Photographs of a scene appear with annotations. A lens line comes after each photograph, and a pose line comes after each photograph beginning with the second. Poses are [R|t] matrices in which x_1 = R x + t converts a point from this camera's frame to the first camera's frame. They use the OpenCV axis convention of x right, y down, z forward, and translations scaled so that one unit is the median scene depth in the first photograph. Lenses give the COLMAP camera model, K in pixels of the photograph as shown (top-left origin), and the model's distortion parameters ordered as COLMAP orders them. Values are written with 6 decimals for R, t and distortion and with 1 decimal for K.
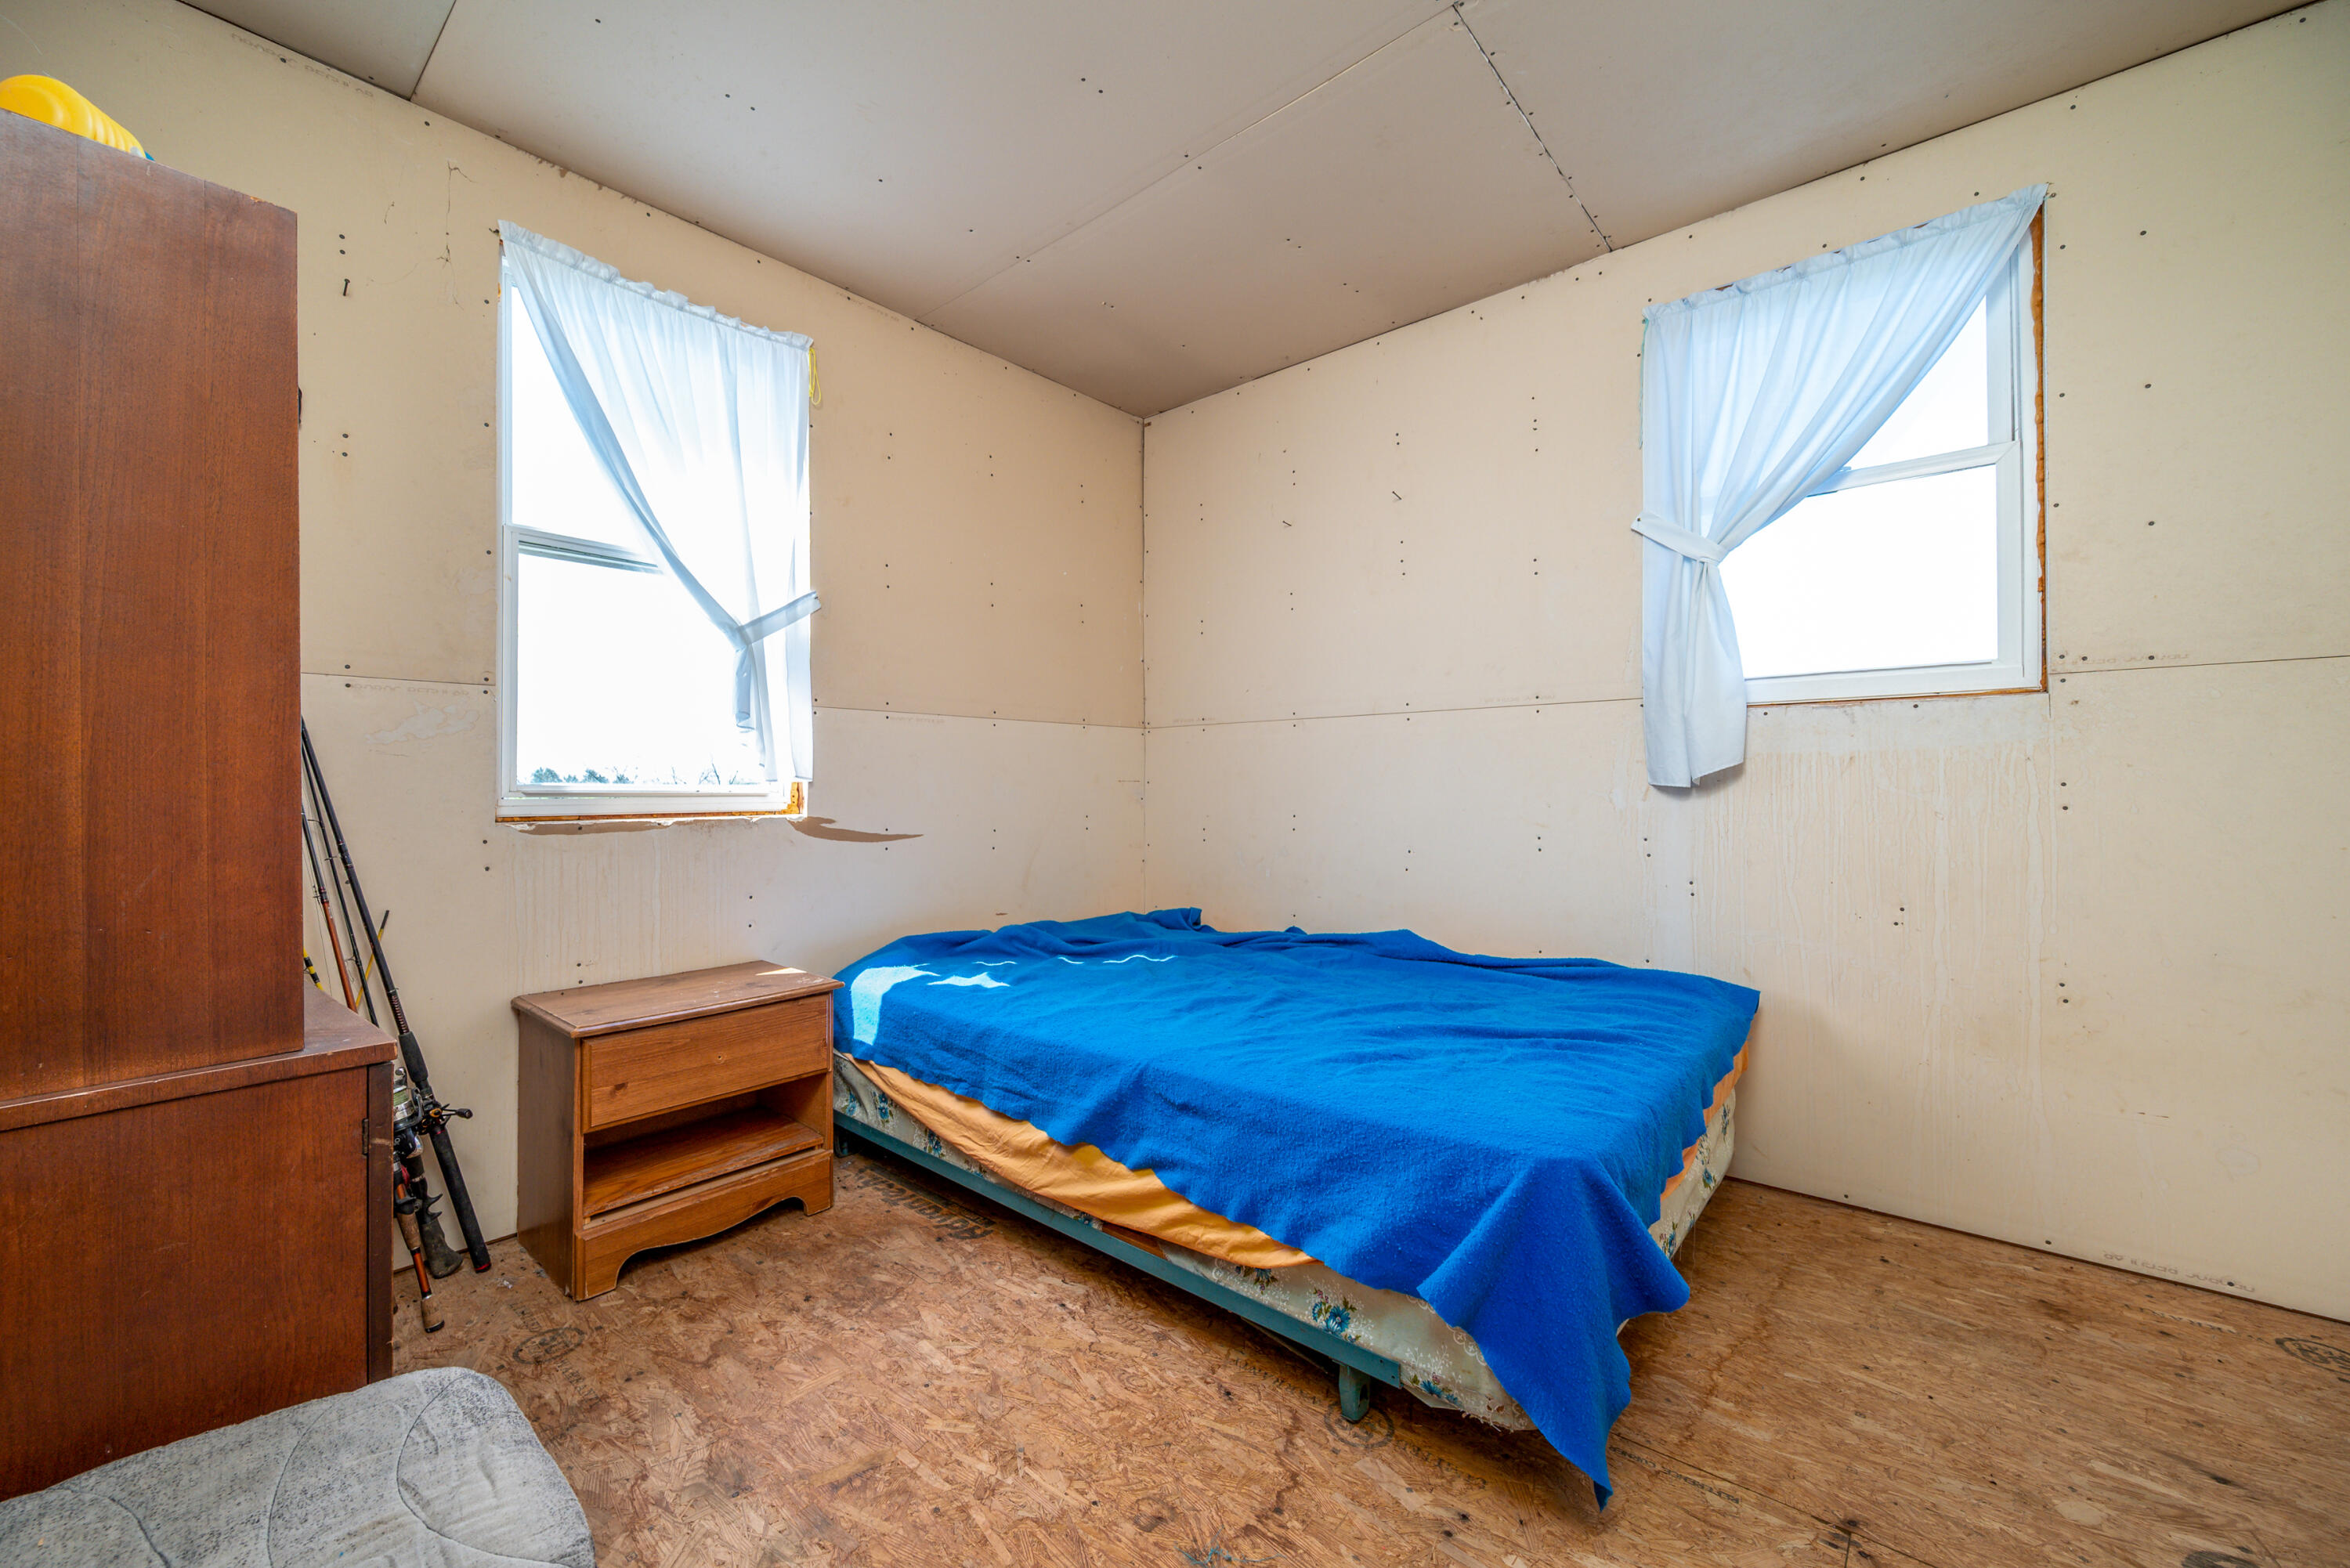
lens RADIAL K [[926.1, 0, 1176.3], [0, 926.1, 778.5], [0, 0, 1]] dist [0.001686, 0.000037]
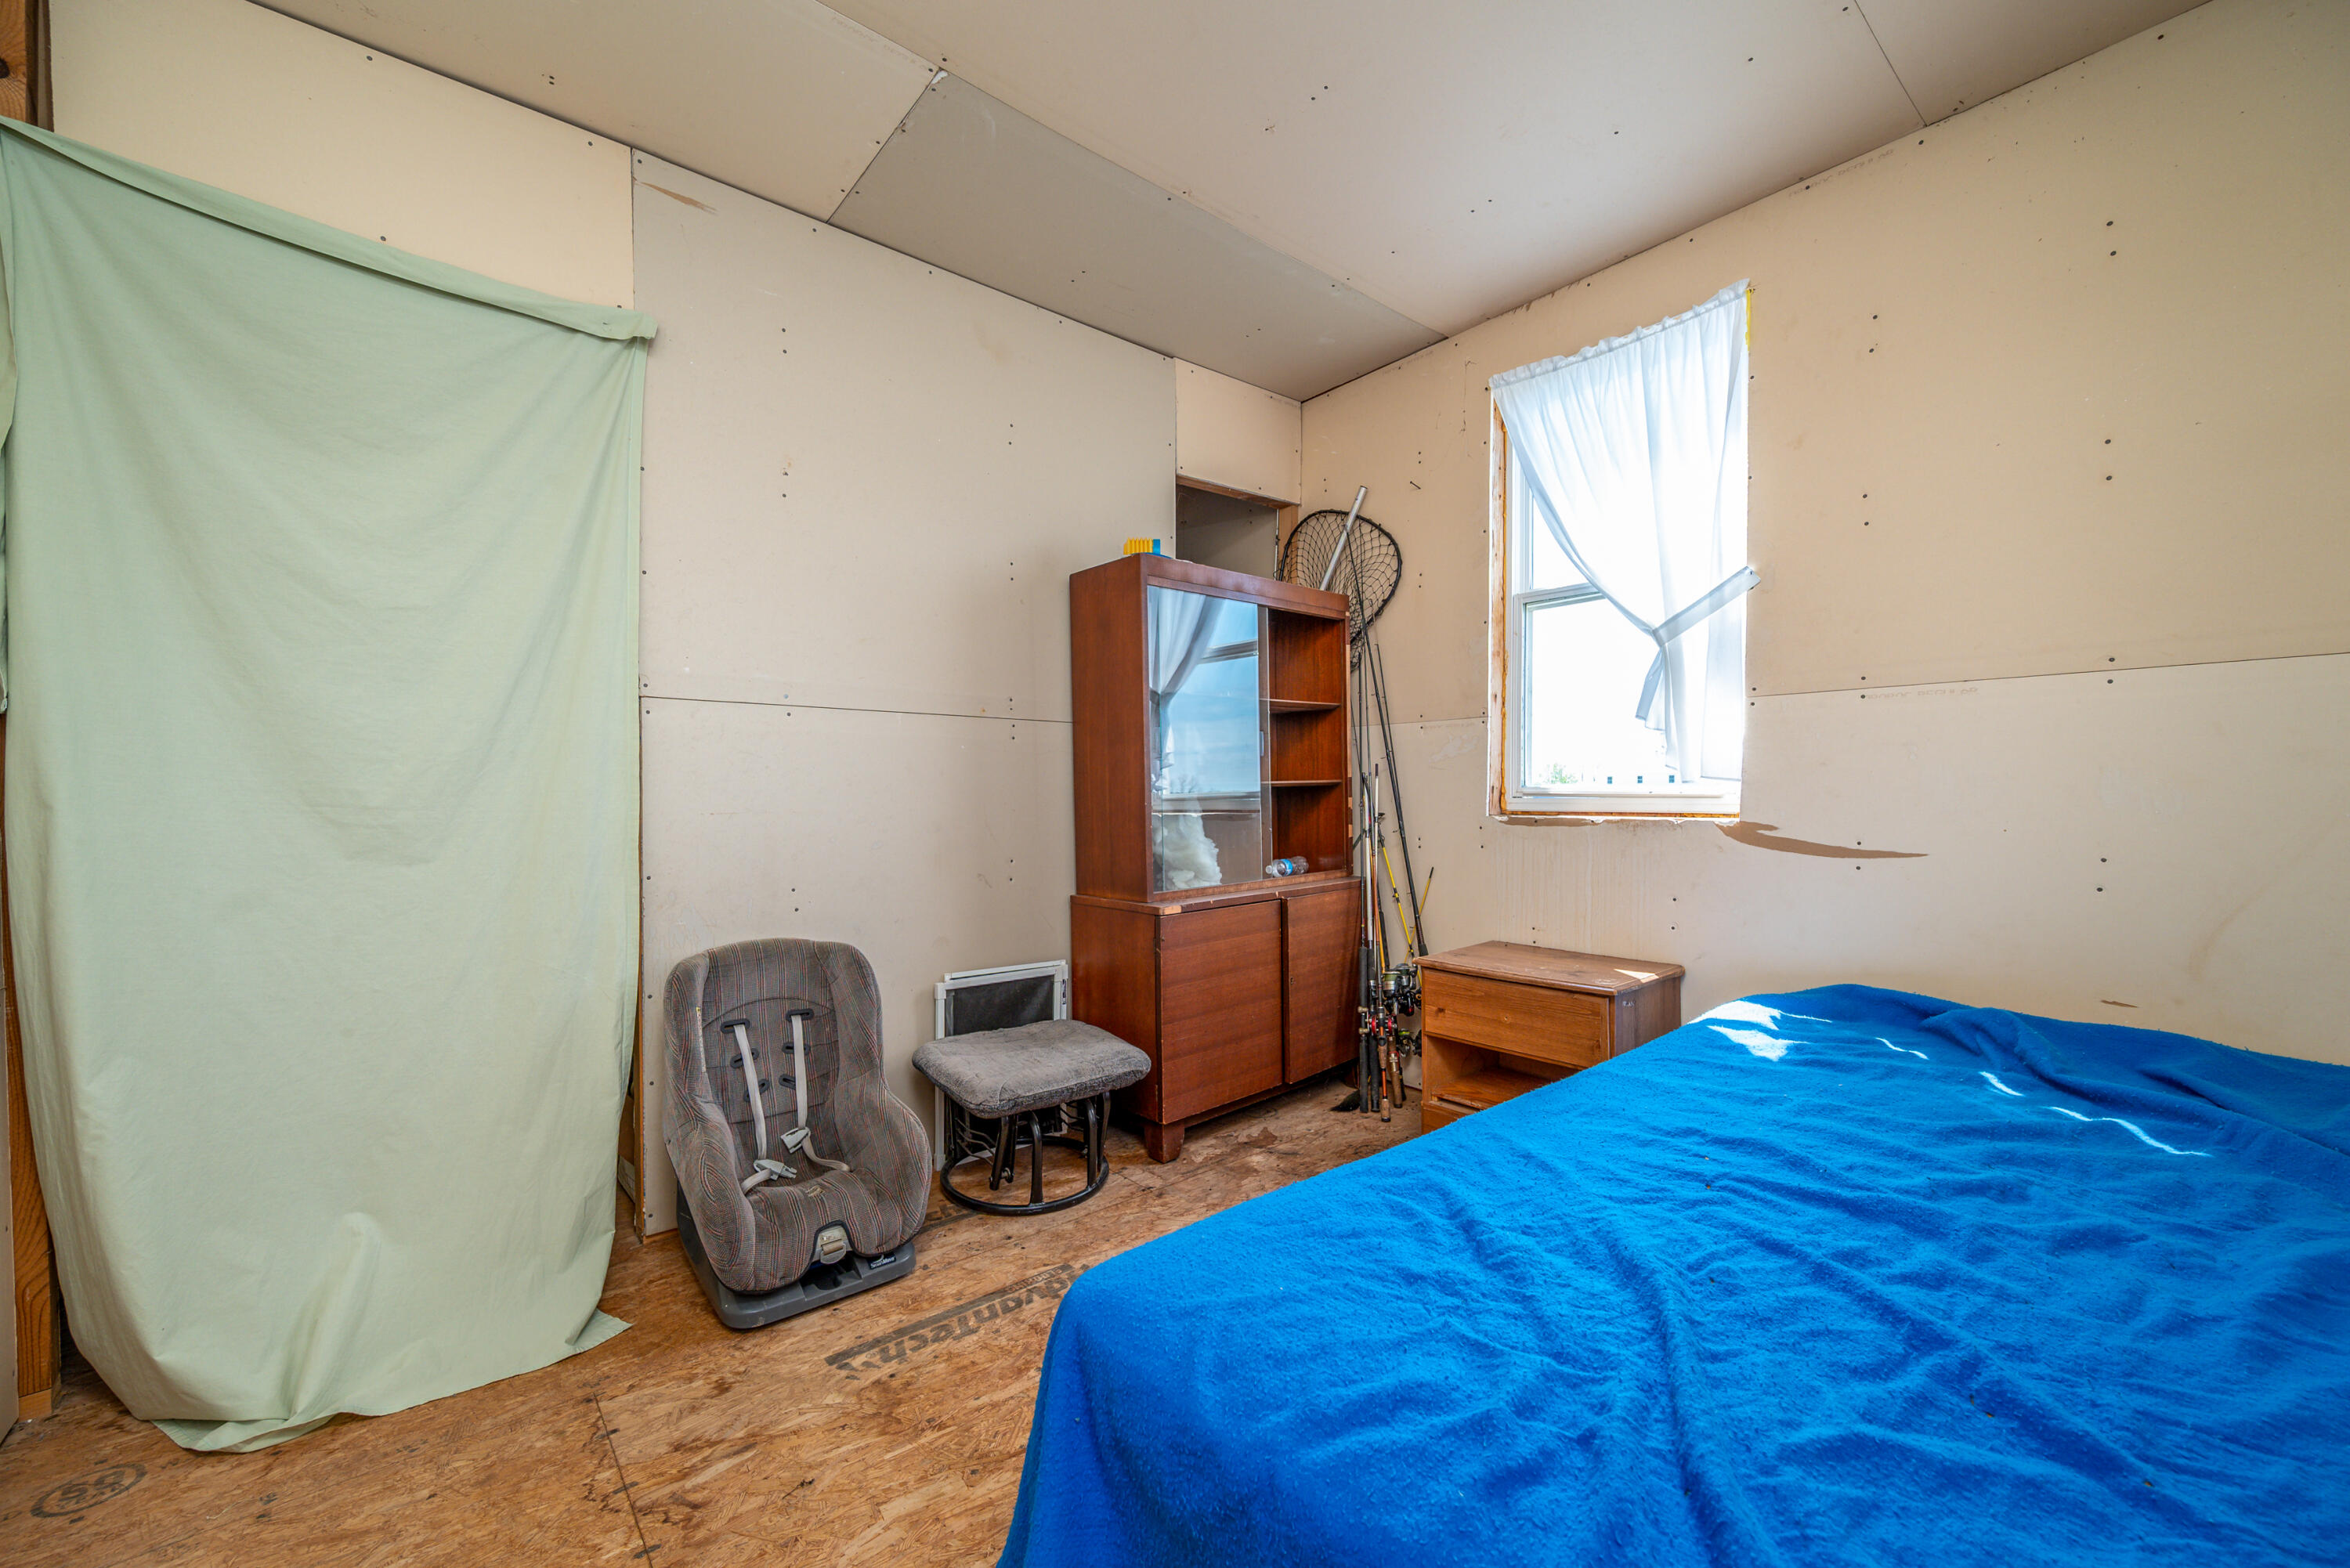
lens RADIAL K [[926.1, 0, 1180.1], [0, 926.1, 795.9], [0, 0, 1]] dist [0.001686, 0.000037]
pose [[-0.165467, 0.006581, -0.986193, 0.609393], [0.010962, 0.999928, 0.004833, 0.007102], [0.986154, -0.010011, -0.165527, 0.655686]]
